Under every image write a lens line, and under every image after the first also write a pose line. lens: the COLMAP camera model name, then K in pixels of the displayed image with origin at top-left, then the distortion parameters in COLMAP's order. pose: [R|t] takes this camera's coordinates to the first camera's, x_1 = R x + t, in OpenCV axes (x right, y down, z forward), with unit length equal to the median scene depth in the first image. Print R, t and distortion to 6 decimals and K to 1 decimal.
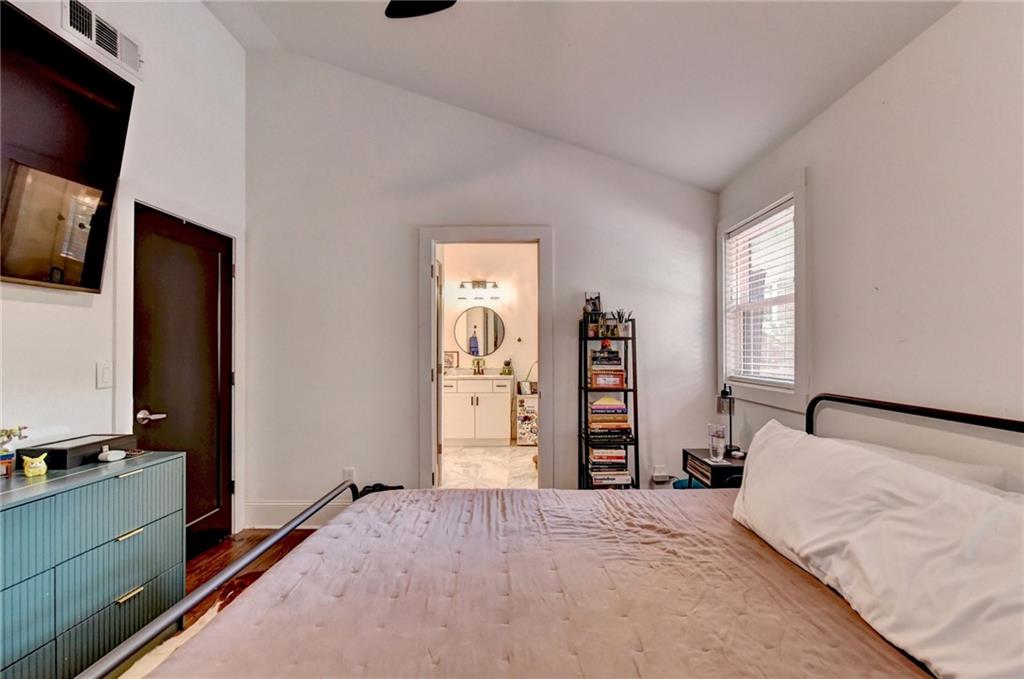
lens RADIAL K [[432.9, 0, 515.1], [0, 432.9, 348.4], [0, 0, 1]] dist [-0.002514, -0.000213]
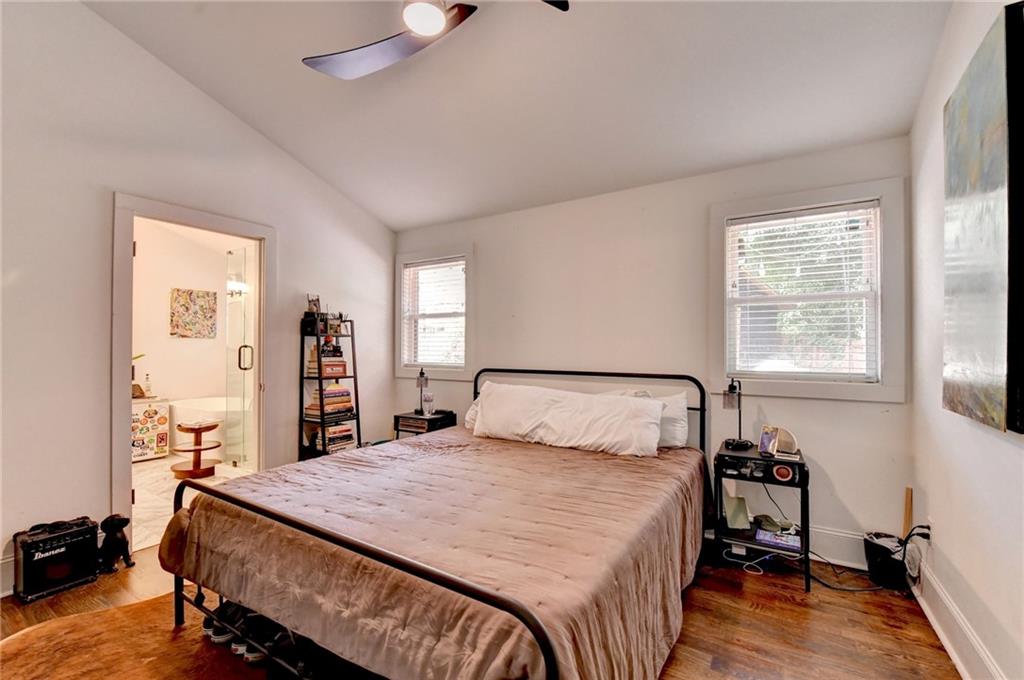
lens RADIAL K [[432.9, 0, 513.4], [0, 432.9, 342.8], [0, 0, 1]] dist [-0.002514, -0.000213]
pose [[0.536824, 0.013472, 0.843587, -0.545110], [-0.007751, 0.999909, -0.011037, 0.007935], [-0.843659, -0.000614, 0.536879, -0.076888]]
